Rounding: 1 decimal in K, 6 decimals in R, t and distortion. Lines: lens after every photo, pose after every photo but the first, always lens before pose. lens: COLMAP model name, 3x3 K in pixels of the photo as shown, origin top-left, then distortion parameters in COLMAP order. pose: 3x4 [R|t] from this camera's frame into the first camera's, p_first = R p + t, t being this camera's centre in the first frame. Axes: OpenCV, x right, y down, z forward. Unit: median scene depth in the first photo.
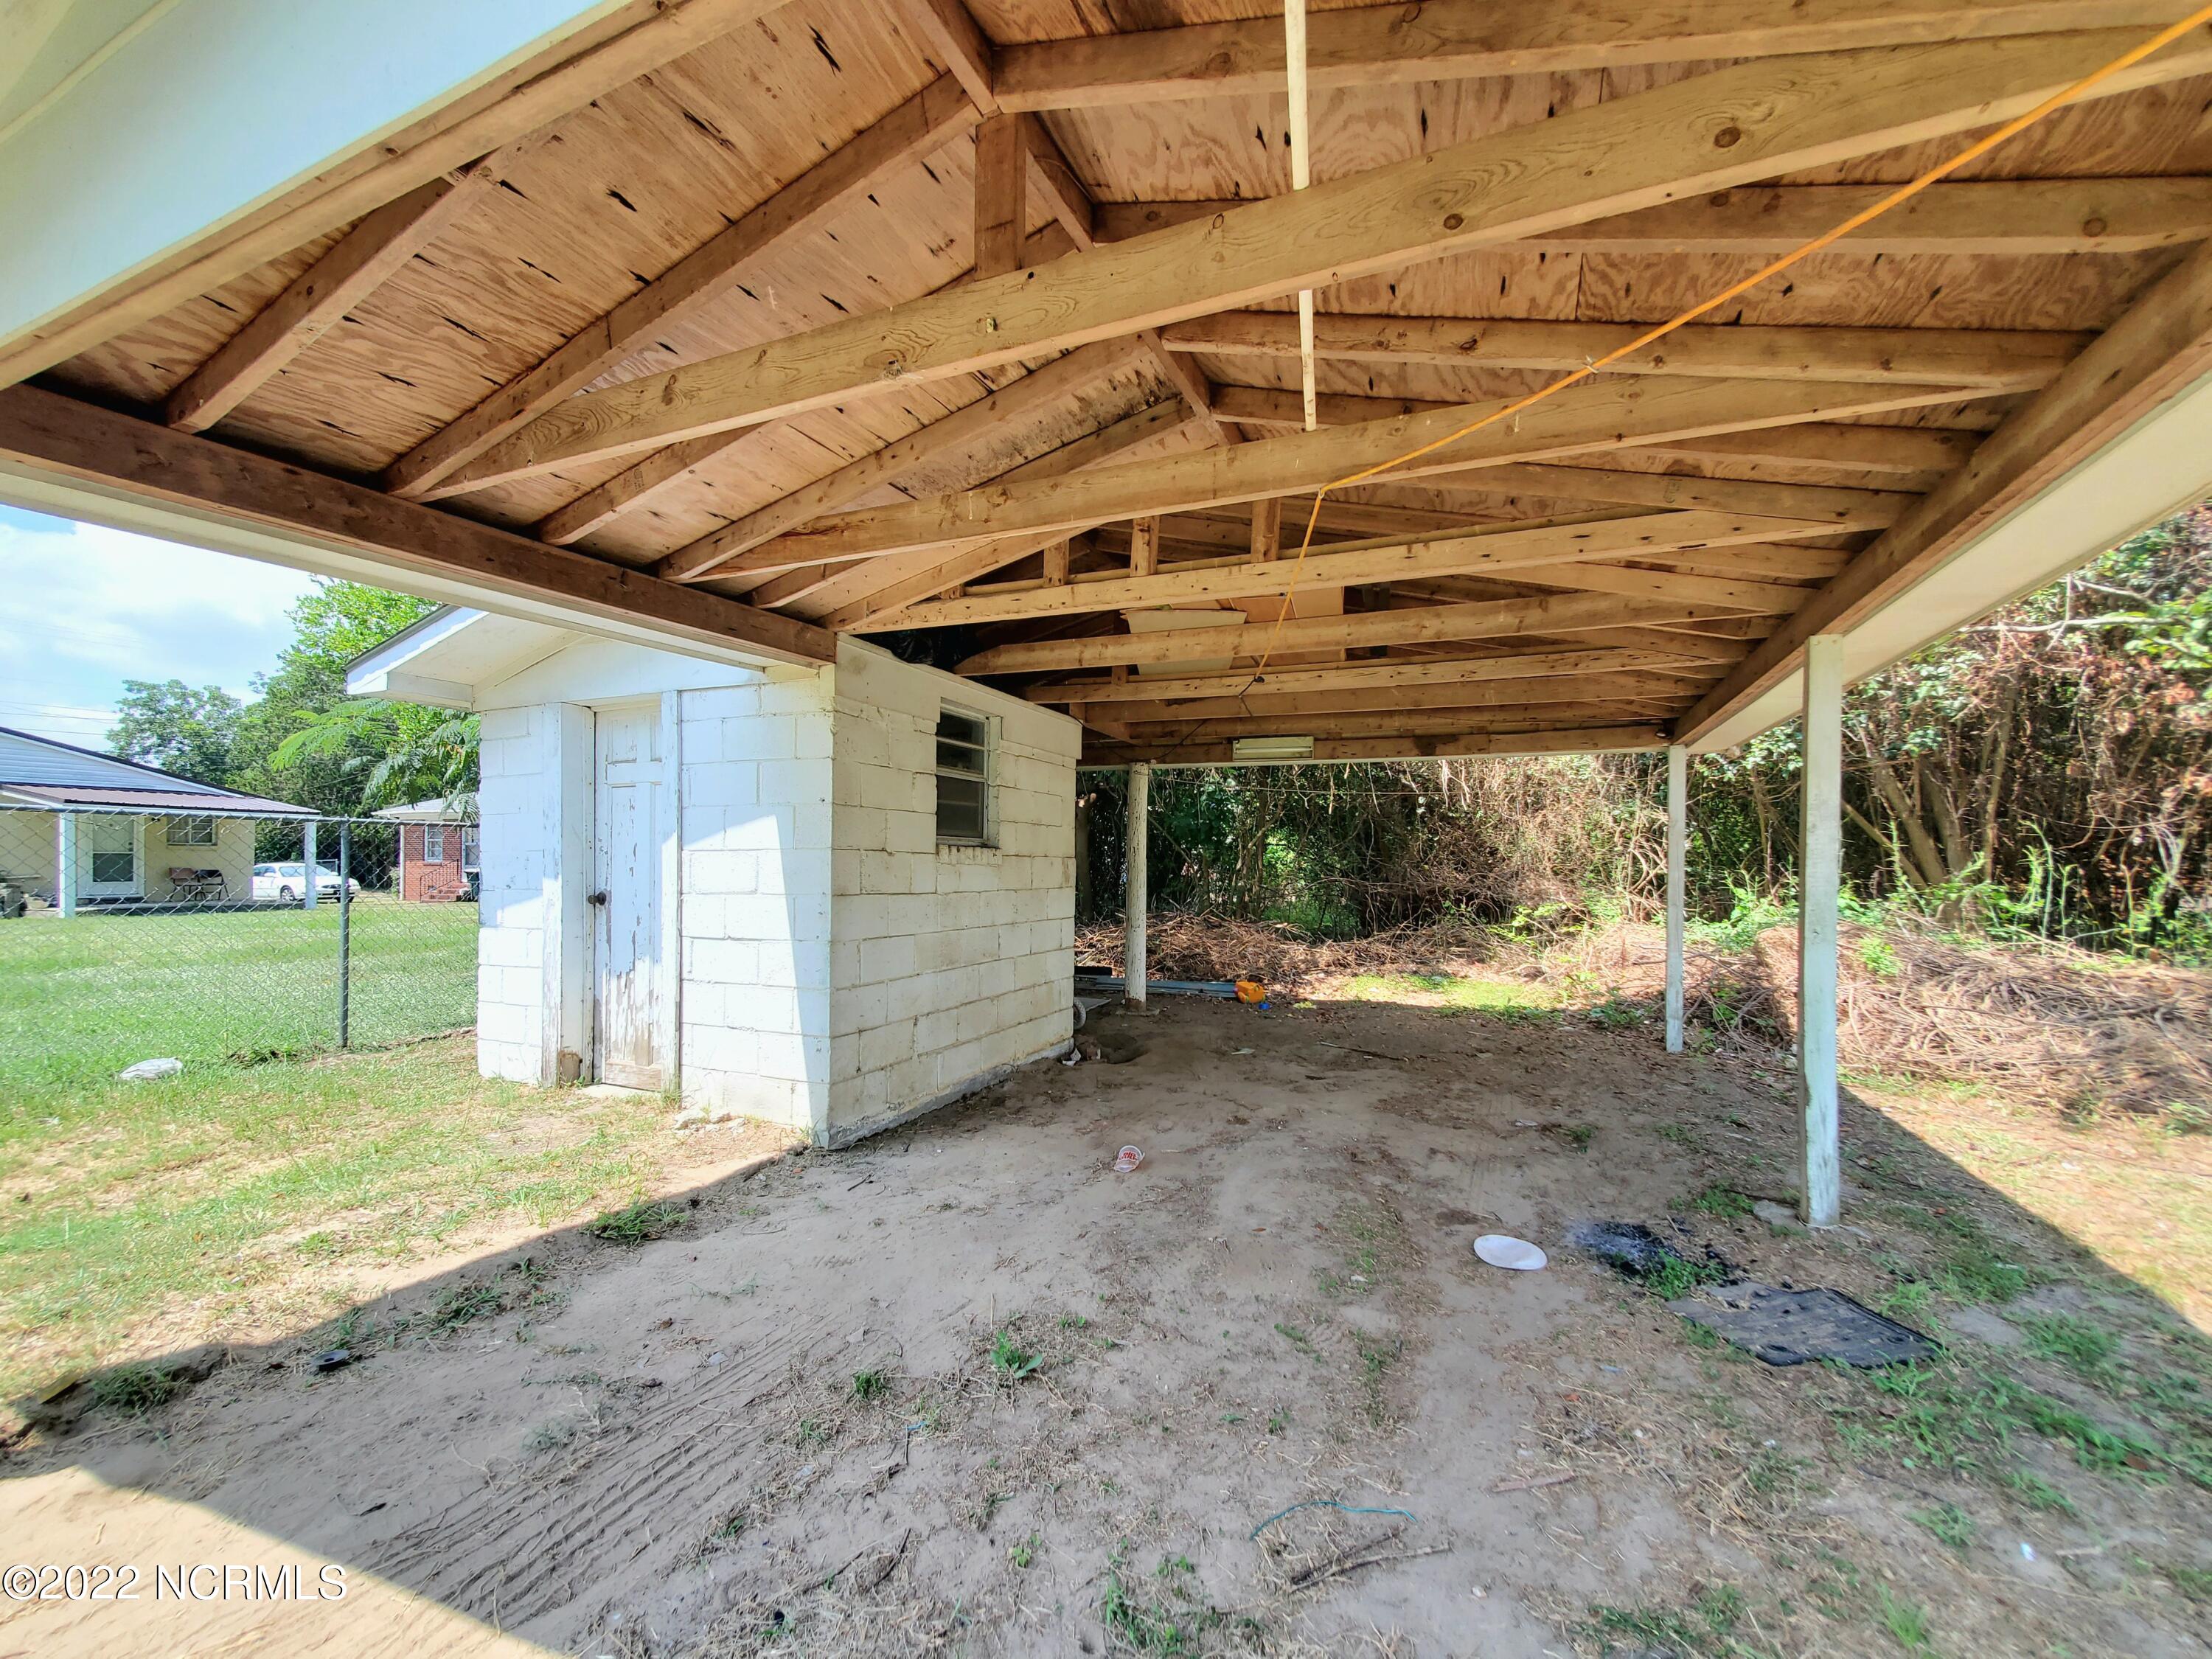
lens RADIAL K [[882.4, 0, 1116.8], [0, 882.4, 857.8], [0, 0, 1]] dist [0.003527, -0.000902]
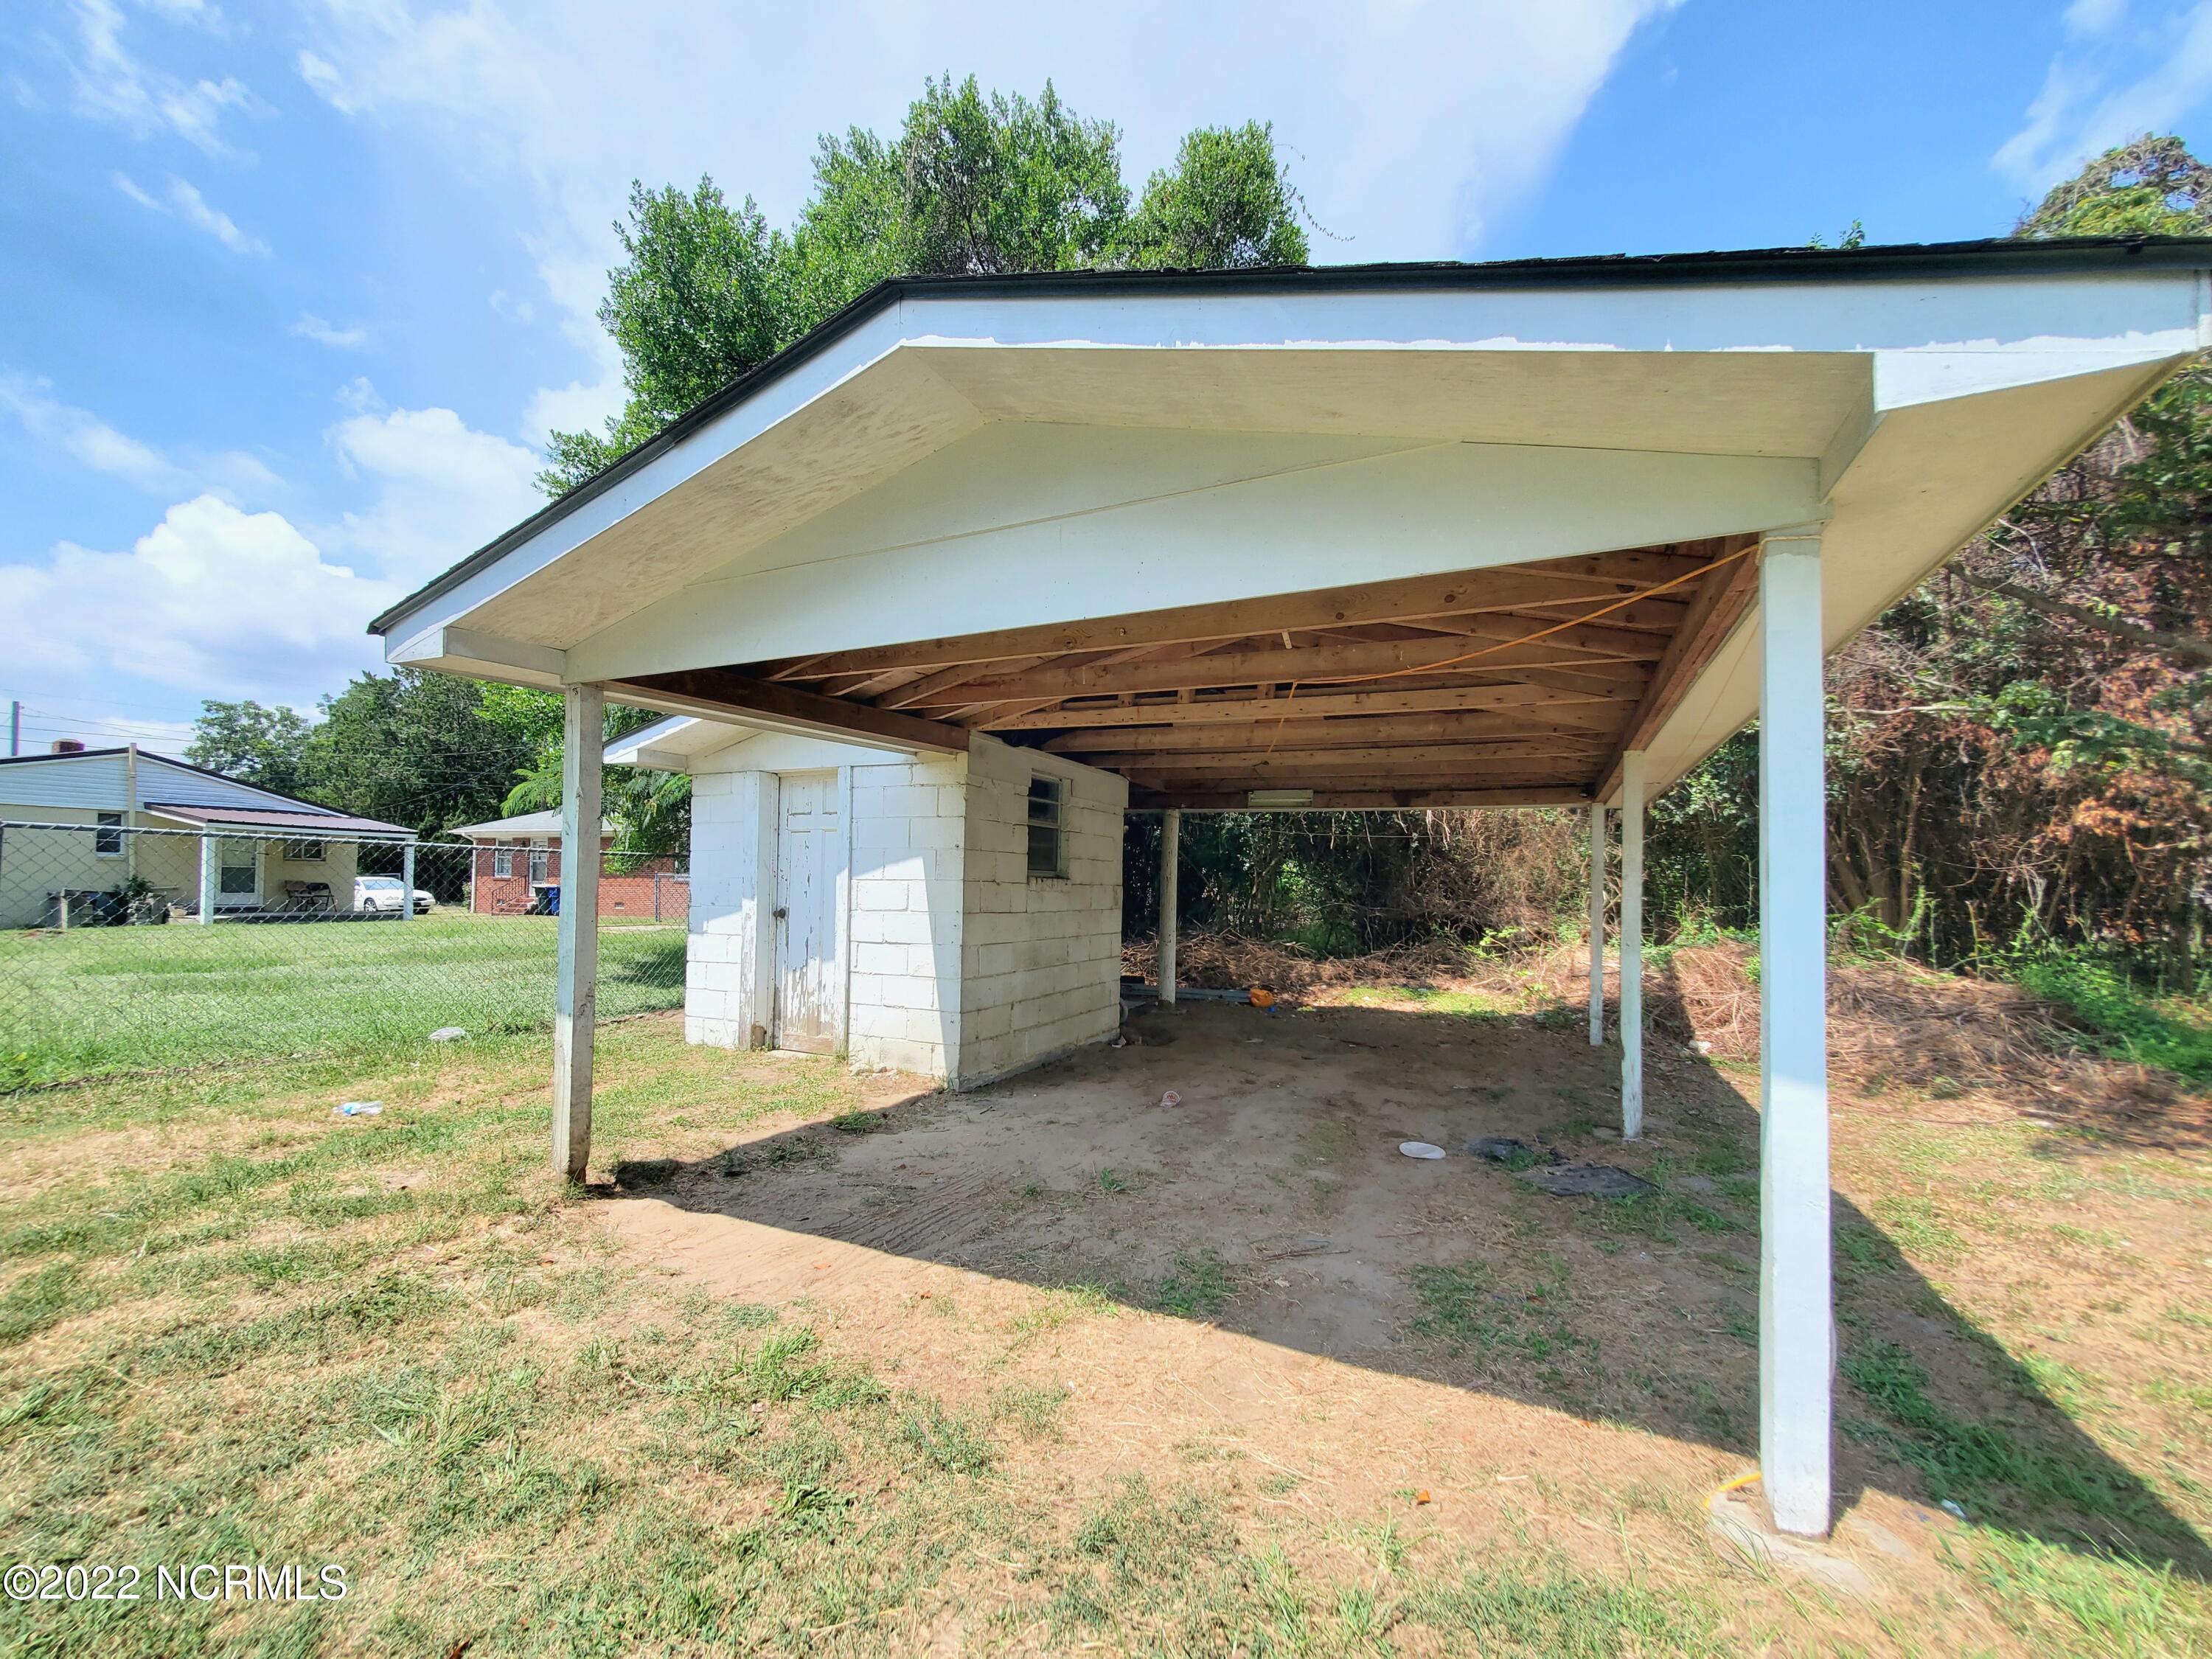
lens RADIAL K [[881.8, 0, 1111.9], [0, 881.8, 855.4], [0, 0, 1]] dist [-0.001057, 0.000787]
pose [[0.999589, 0.010263, -0.026778, -0.037597], [-0.010959, 0.999602, -0.025993, -0.013604], [0.026501, 0.026275, 0.999303, -0.352530]]
